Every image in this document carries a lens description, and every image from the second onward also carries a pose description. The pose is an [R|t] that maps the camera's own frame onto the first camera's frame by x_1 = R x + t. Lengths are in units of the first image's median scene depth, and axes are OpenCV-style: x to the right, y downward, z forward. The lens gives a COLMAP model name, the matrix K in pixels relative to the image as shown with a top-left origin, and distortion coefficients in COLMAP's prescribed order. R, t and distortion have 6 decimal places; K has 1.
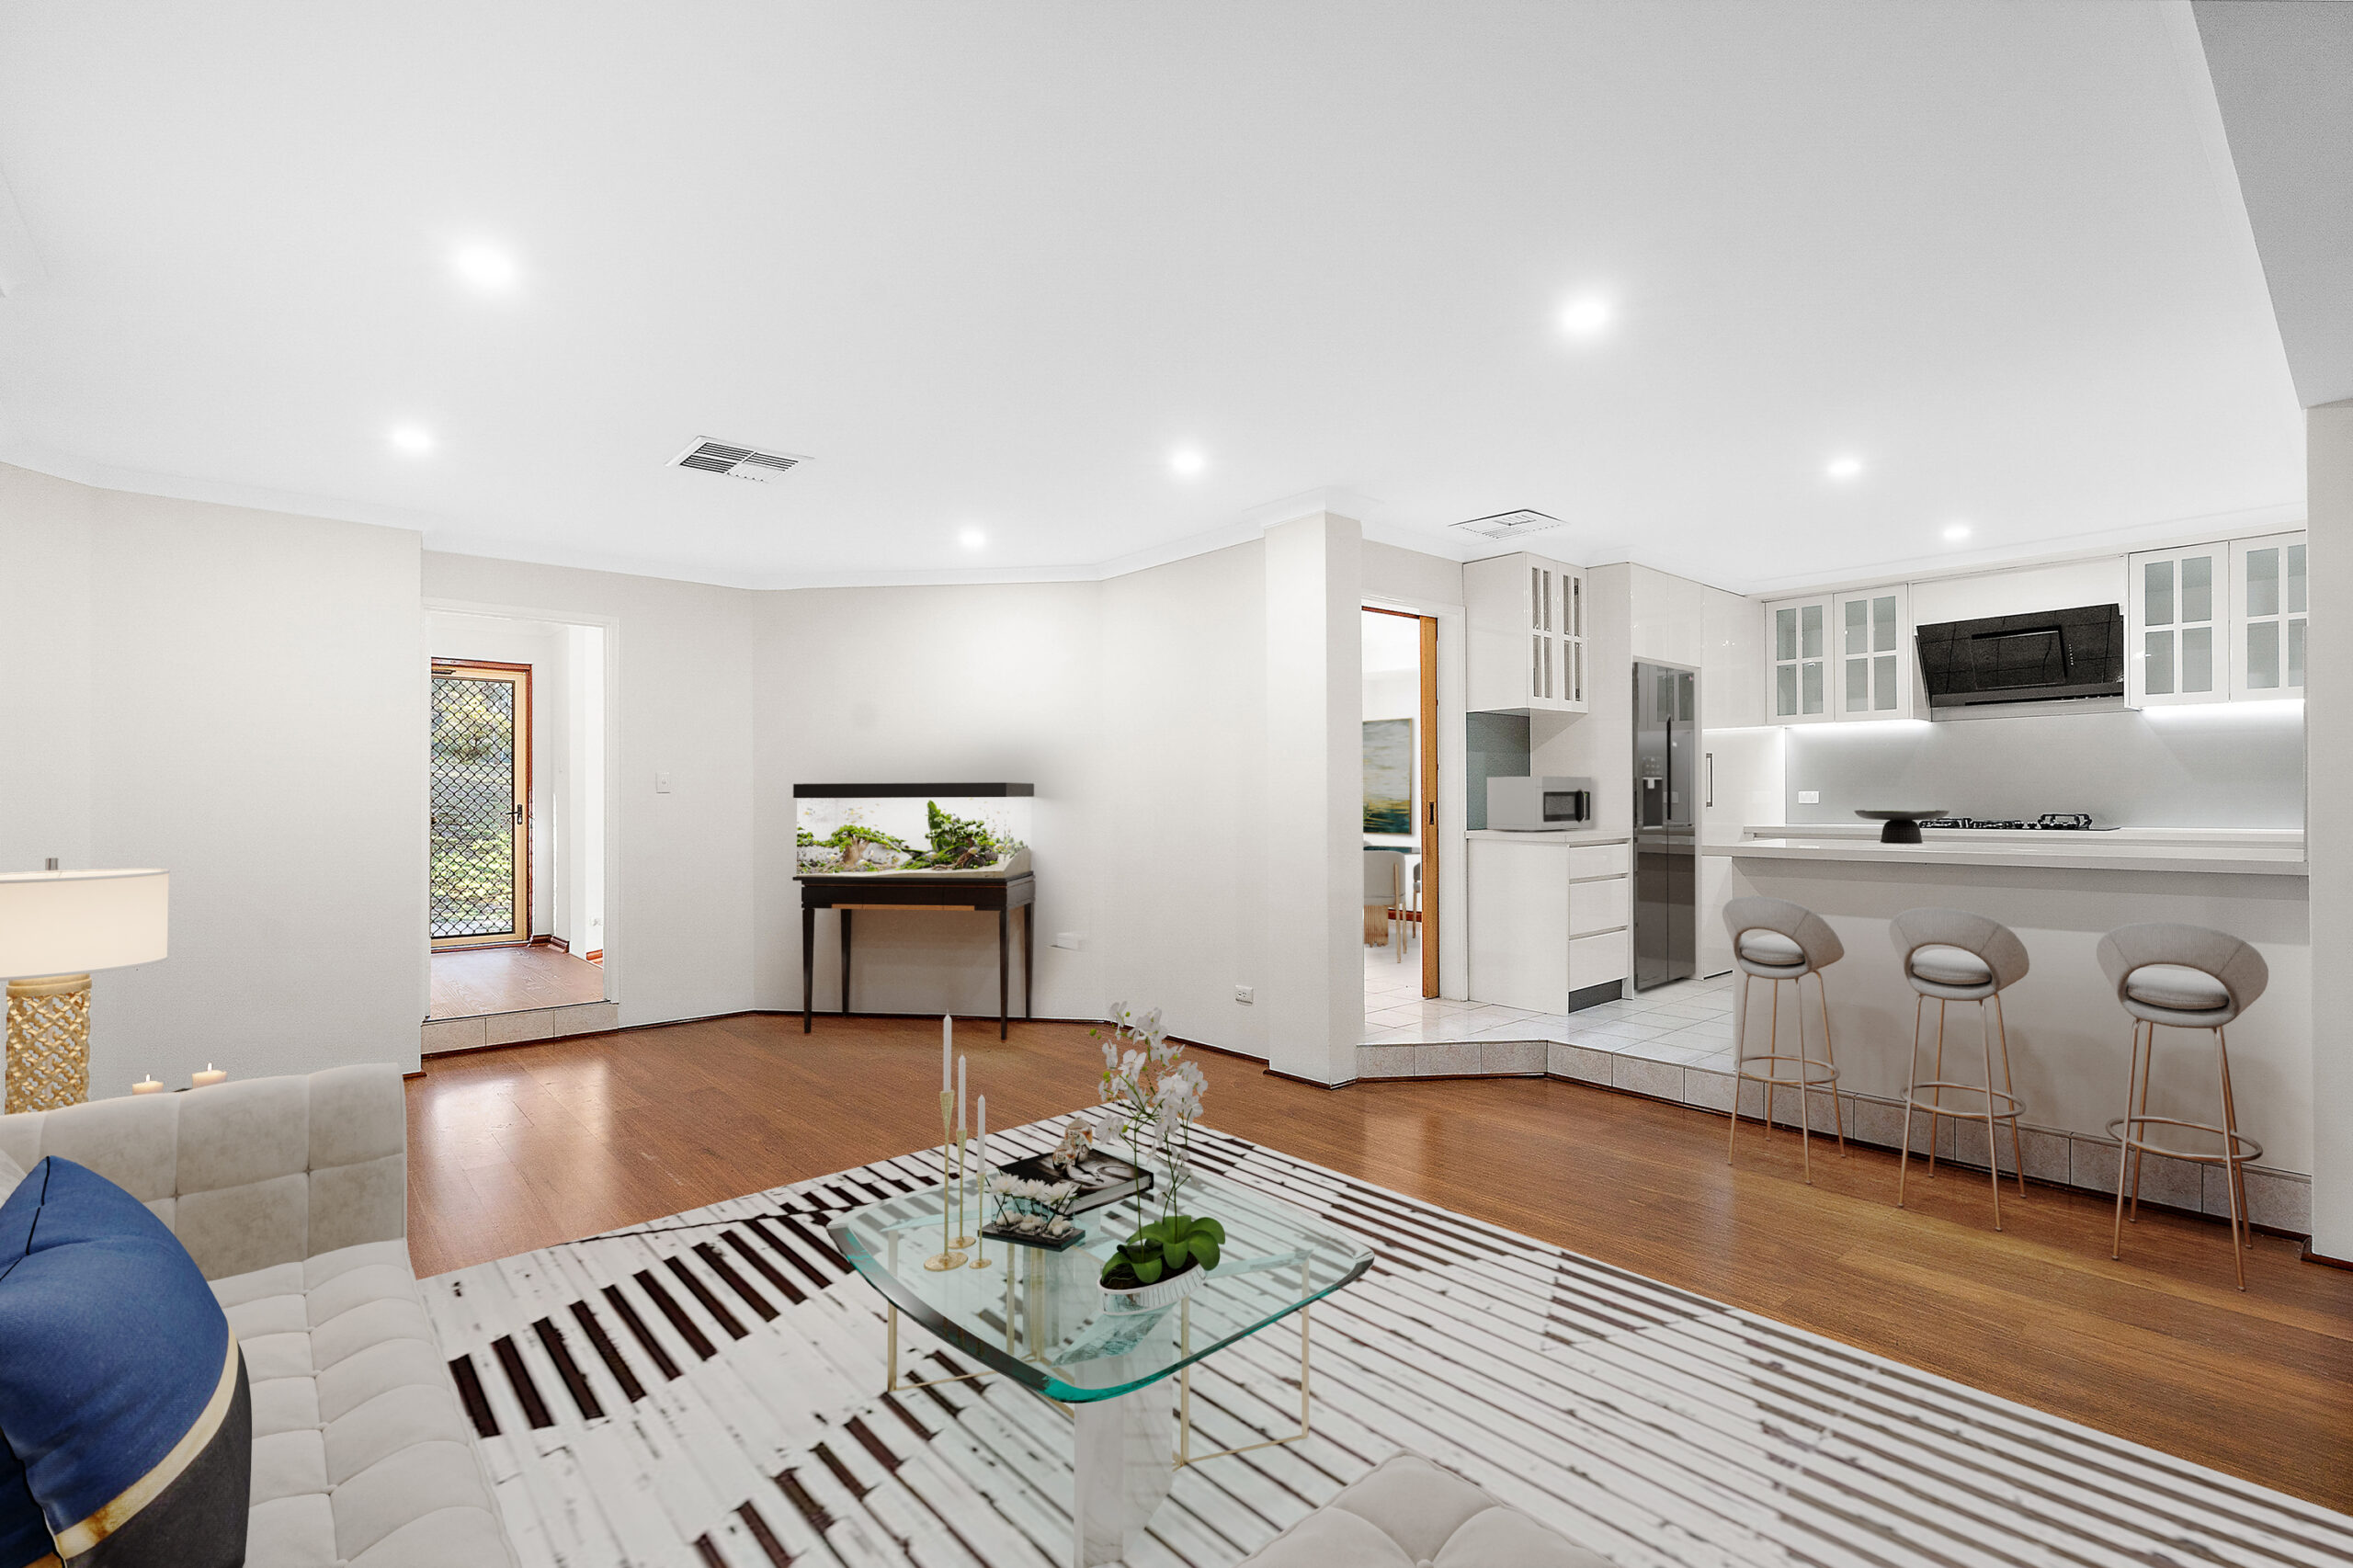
lens RADIAL K [[1078.2, 0, 1166.7], [0, 1078.2, 793.0], [0, 0, 1]] dist [-0.004802, 0.000660]
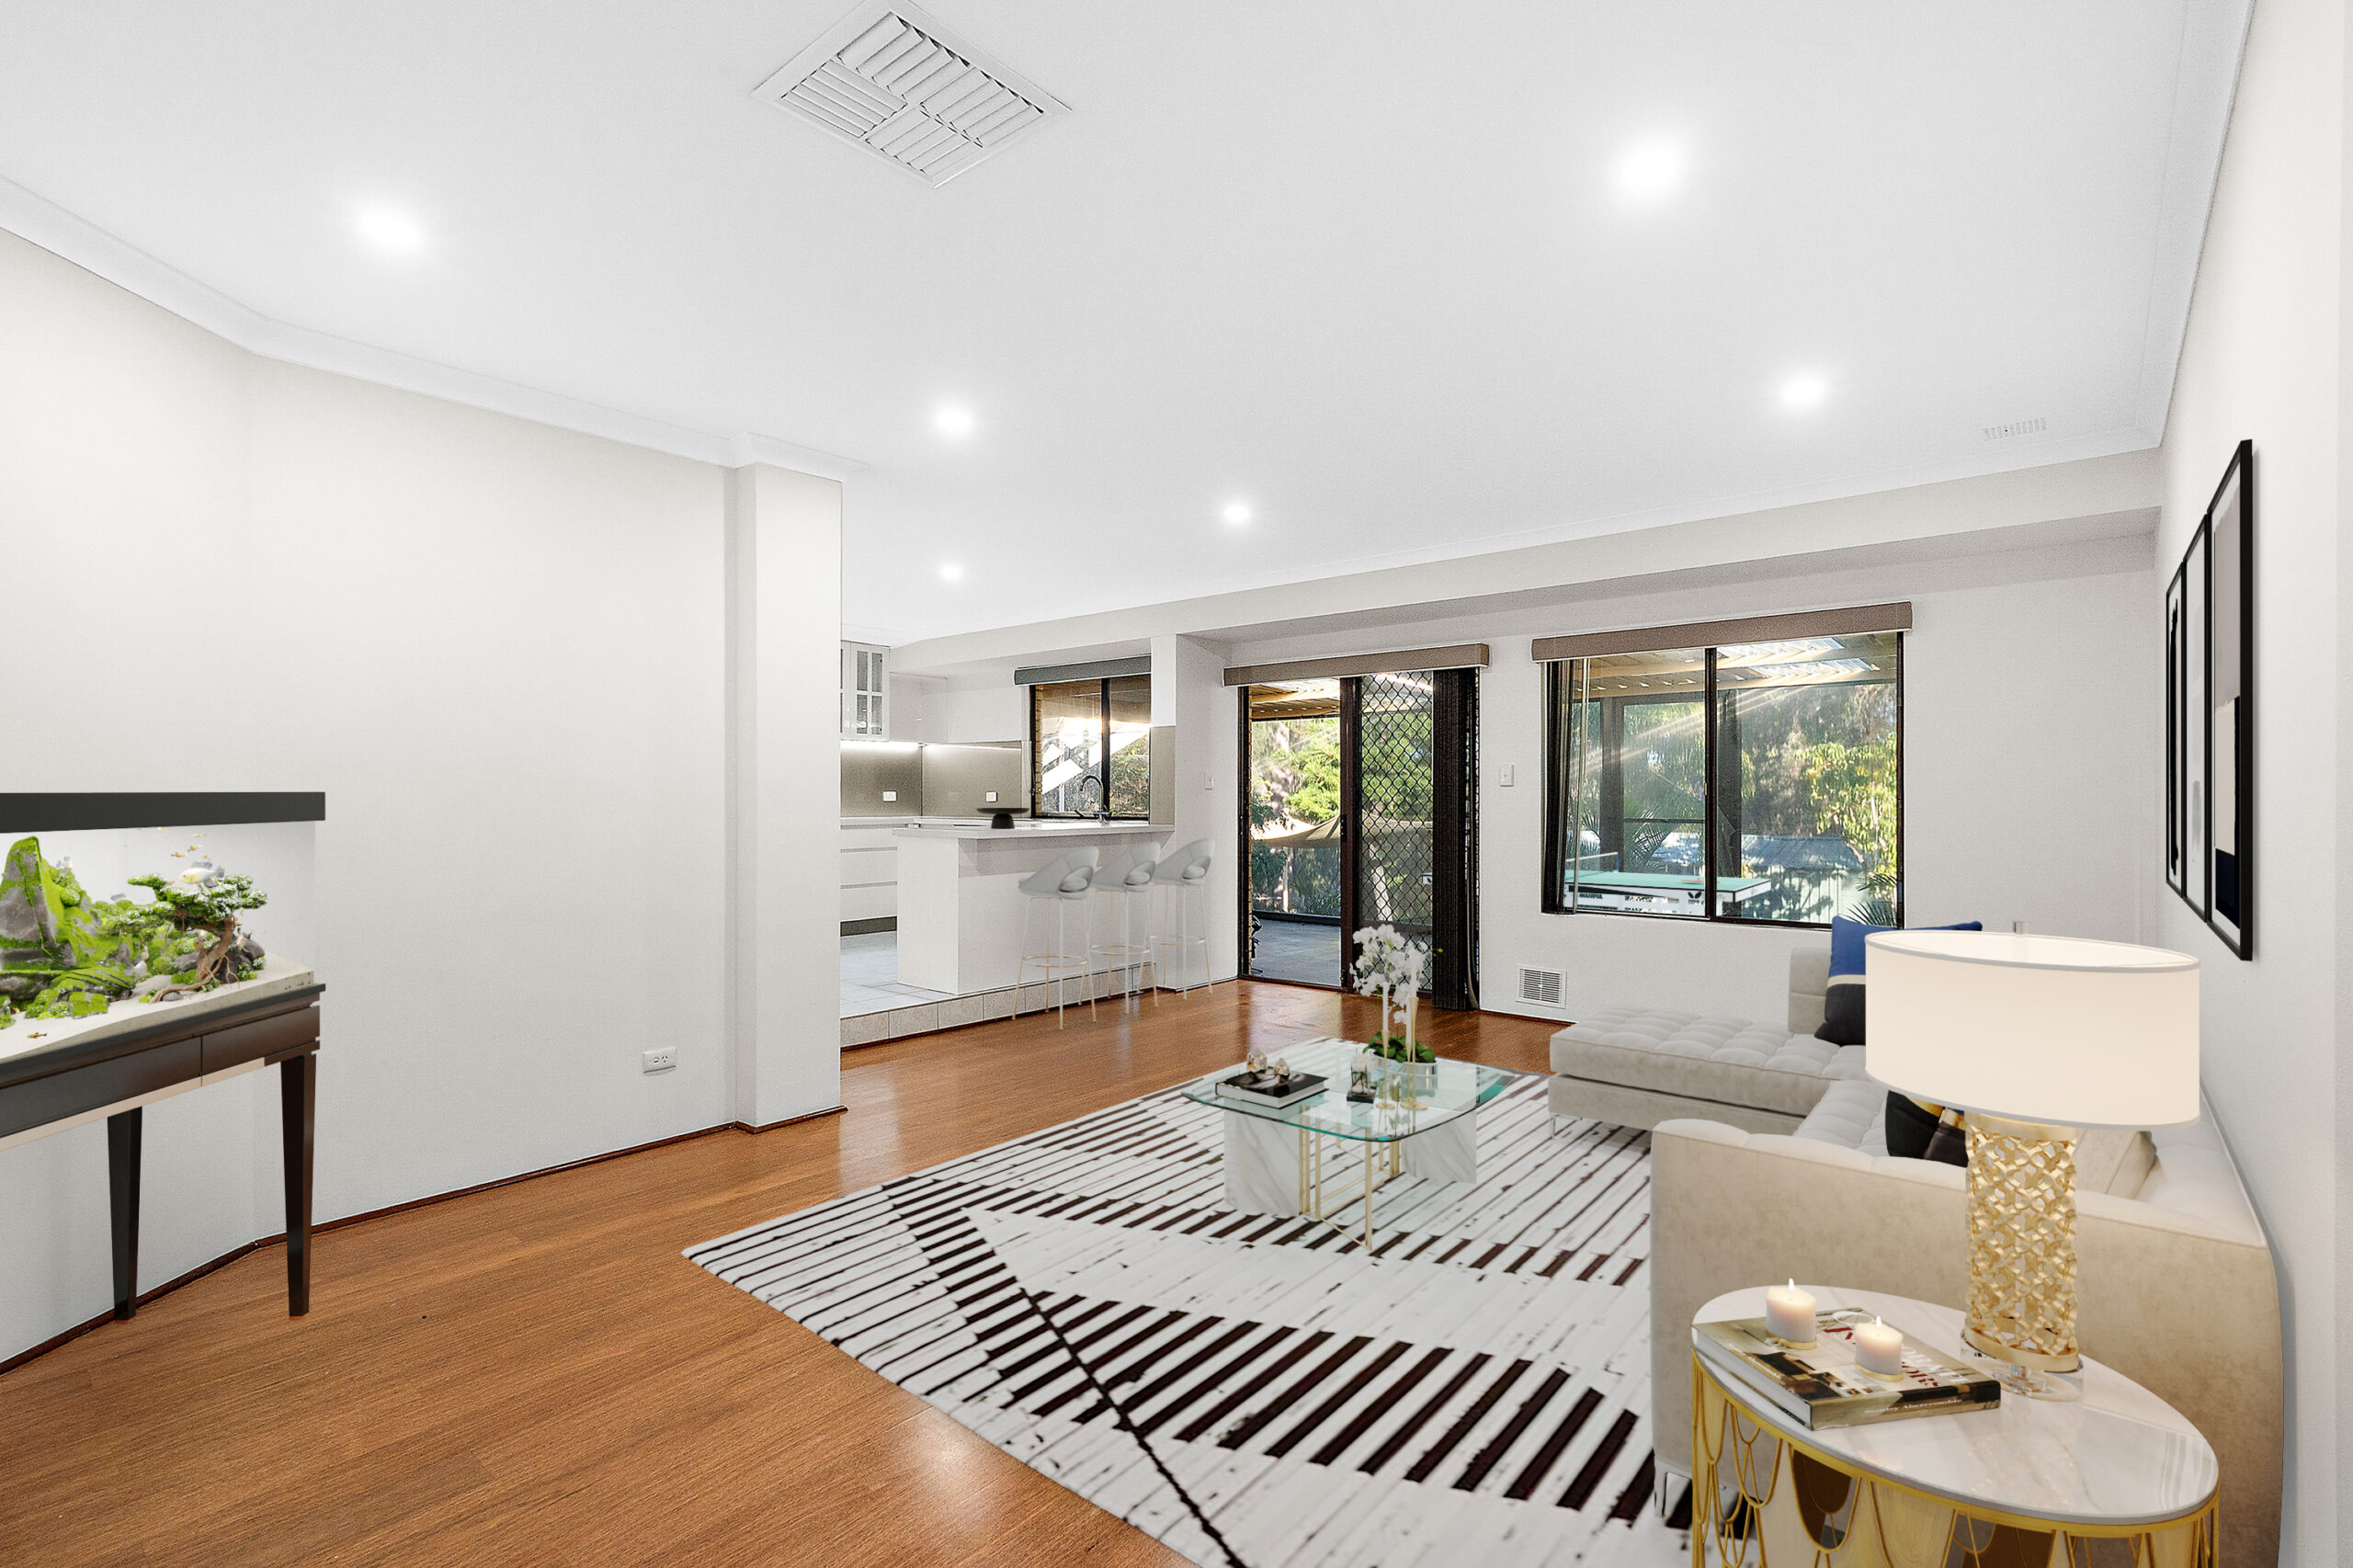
lens RADIAL K [[1096.6, 0, 1247.1], [0, 1096.6, 785.6], [0, 0, 1]] dist [-0.000762, 0.000312]
pose [[-0.214504, 0.005214, 0.976709, -1.080553], [0.006266, 0.999973, -0.003962, -0.009667], [-0.976703, 0.005270, -0.214531, 1.077470]]
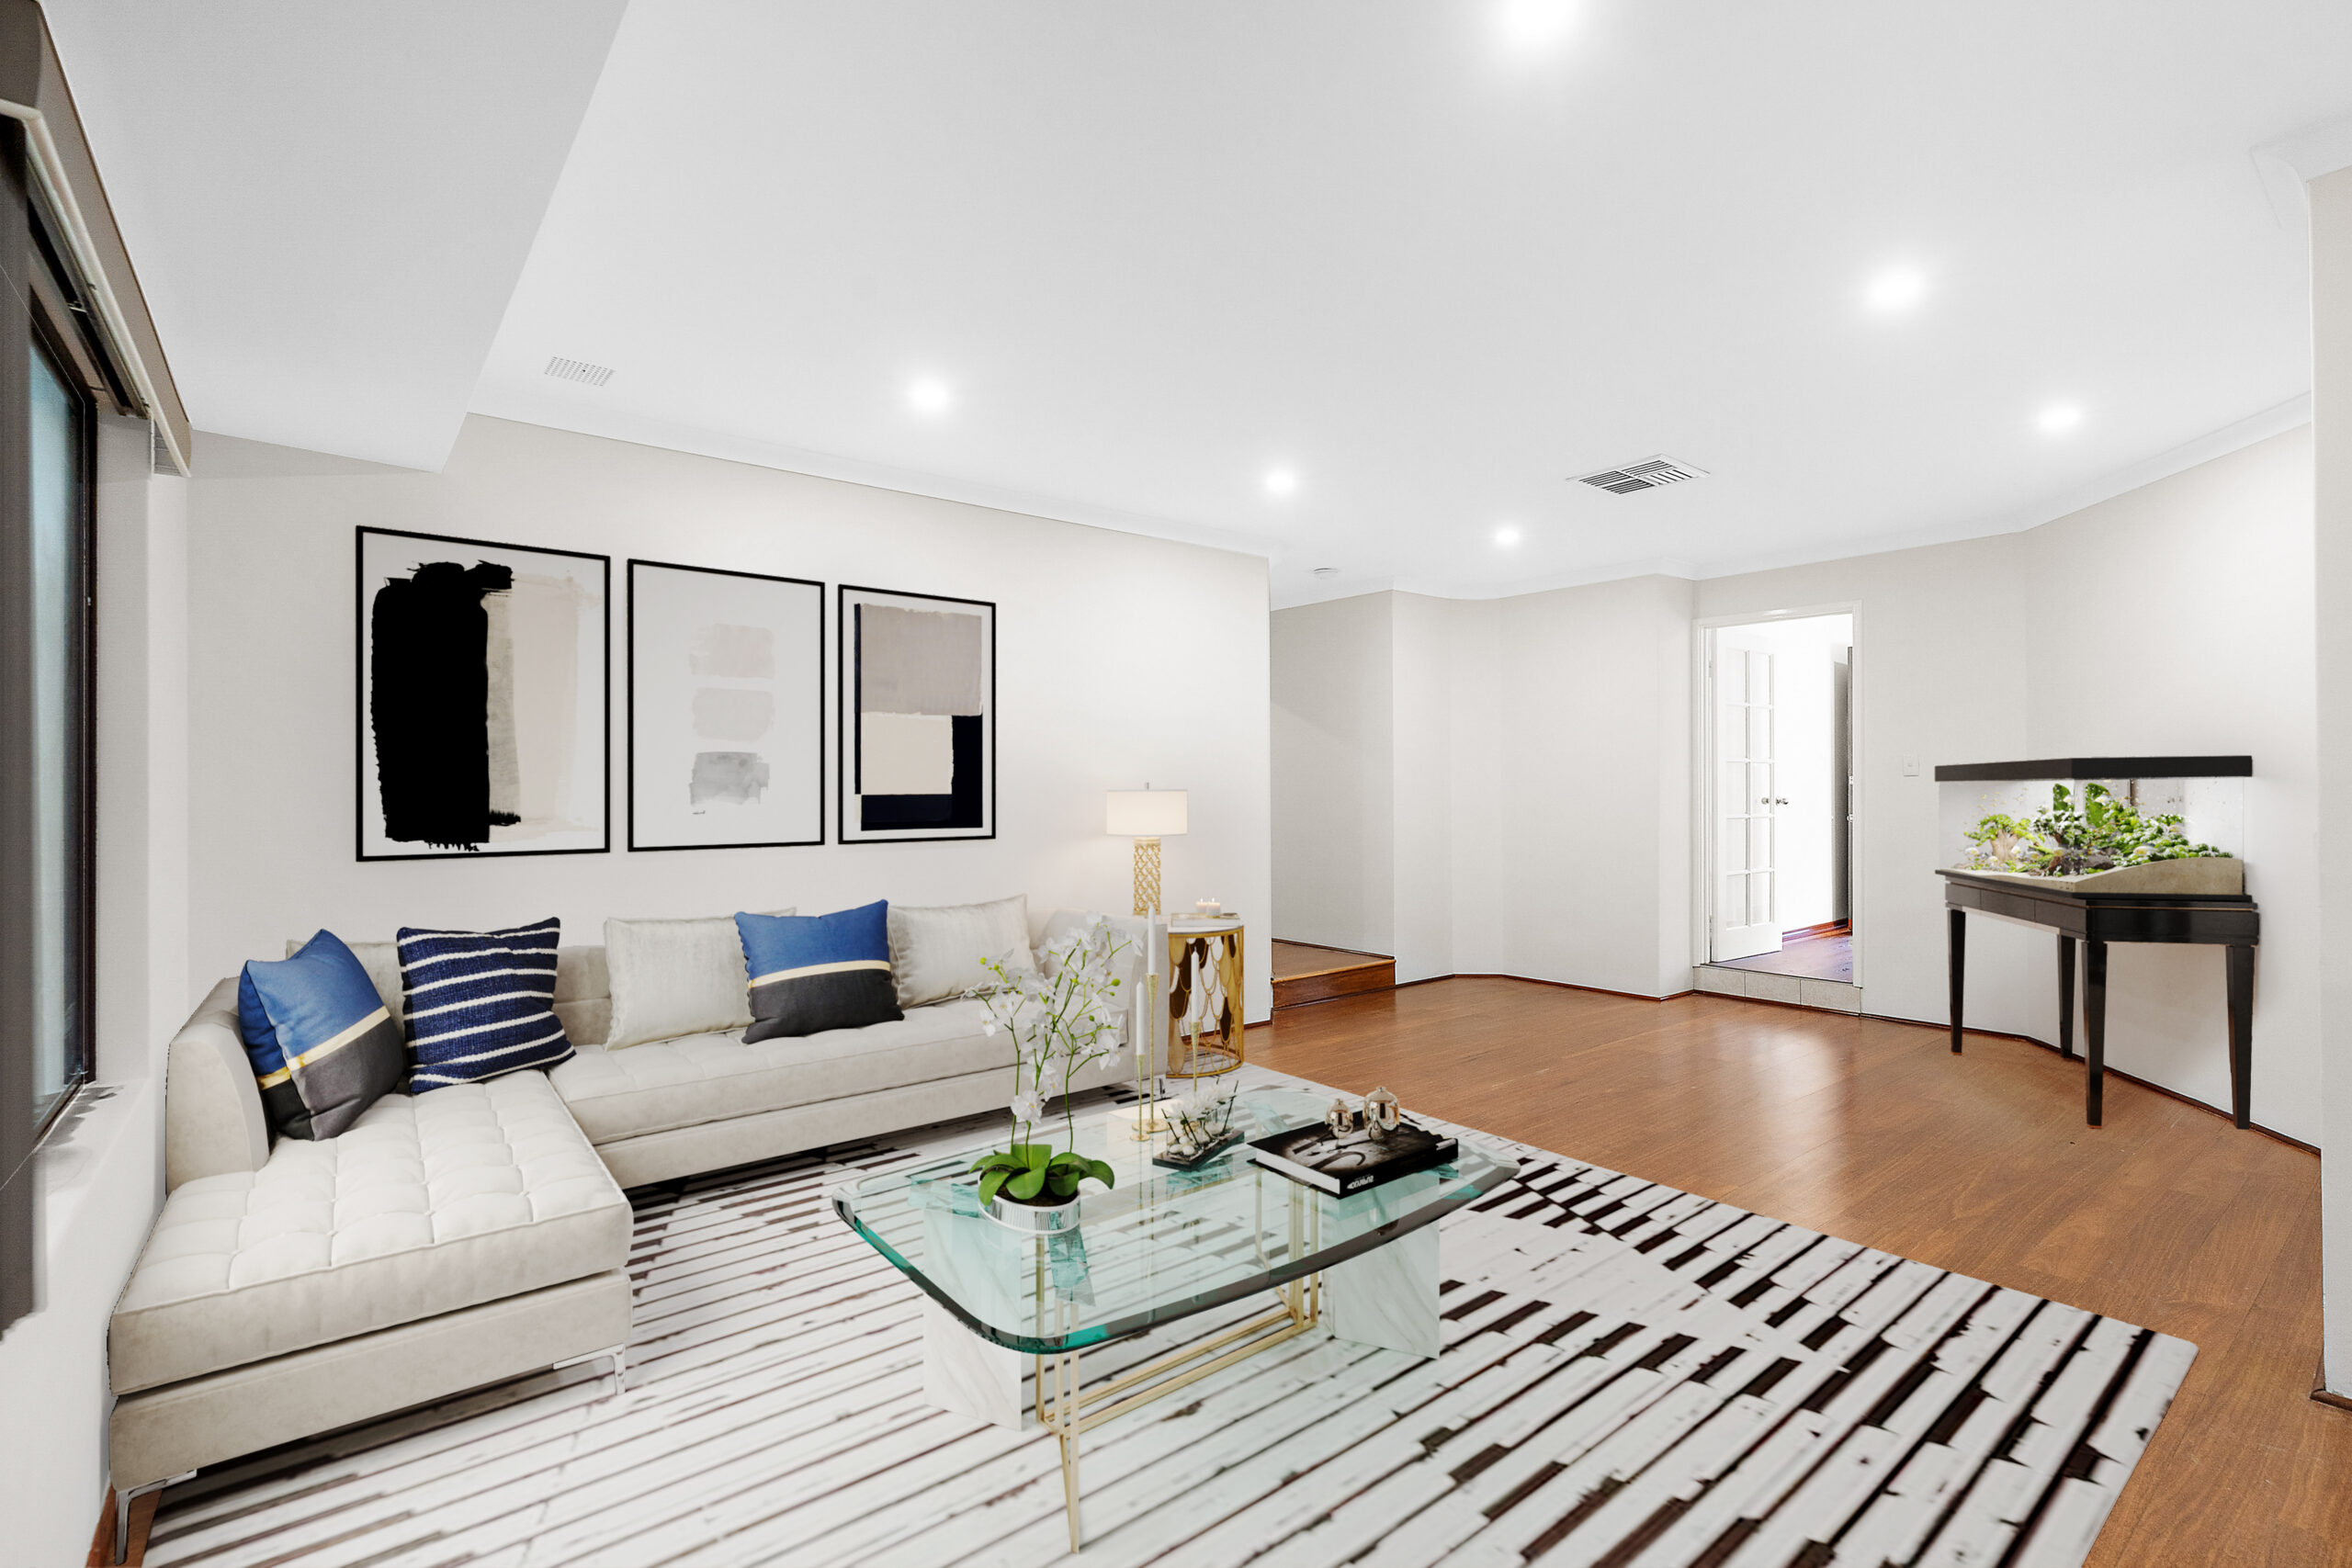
lens RADIAL K [[1046.3, 0, 1096.7], [0, 1046.3, 786.5], [0, 0, 1]] dist [0.072935, 0.000099]
pose [[-0.064103, 0.003593, -0.997937, 0.698602], [-0.000442, 0.999993, 0.003629, 0.031819], [0.997943, 0.000674, -0.064101, 0.709495]]
